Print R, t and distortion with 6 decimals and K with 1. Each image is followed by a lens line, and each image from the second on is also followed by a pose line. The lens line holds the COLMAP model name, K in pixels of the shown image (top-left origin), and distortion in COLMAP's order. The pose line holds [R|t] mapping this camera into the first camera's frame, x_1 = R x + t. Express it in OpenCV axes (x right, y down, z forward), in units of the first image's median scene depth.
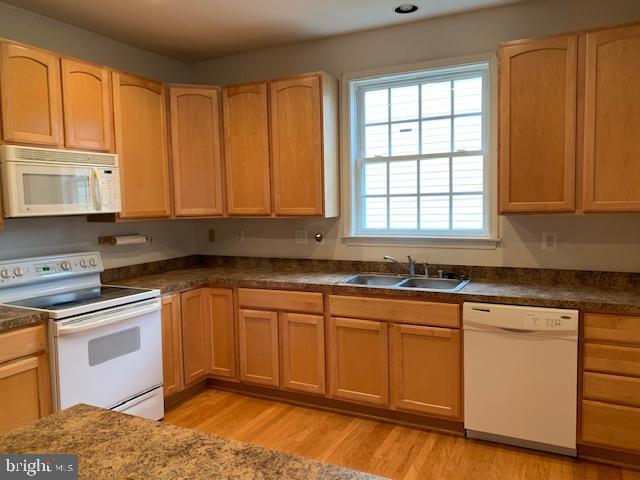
lens RADIAL K [[492.5, 0, 323.1], [0, 492.5, 238.6], [0, 0, 1]] dist [0.036439, -0.038312]
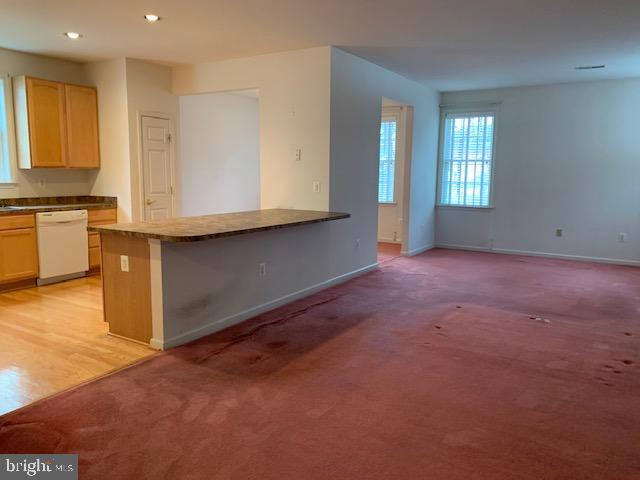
lens RADIAL K [[492.5, 0, 333.0], [0, 492.5, 243.1], [0, 0, 1]] dist [0.036439, -0.038312]
pose [[0.095504, -0.123662, 0.987718, -1.488680], [0.060001, 0.991164, 0.118292, 0.084180], [-0.993619, 0.047967, 0.102080, -0.333045]]
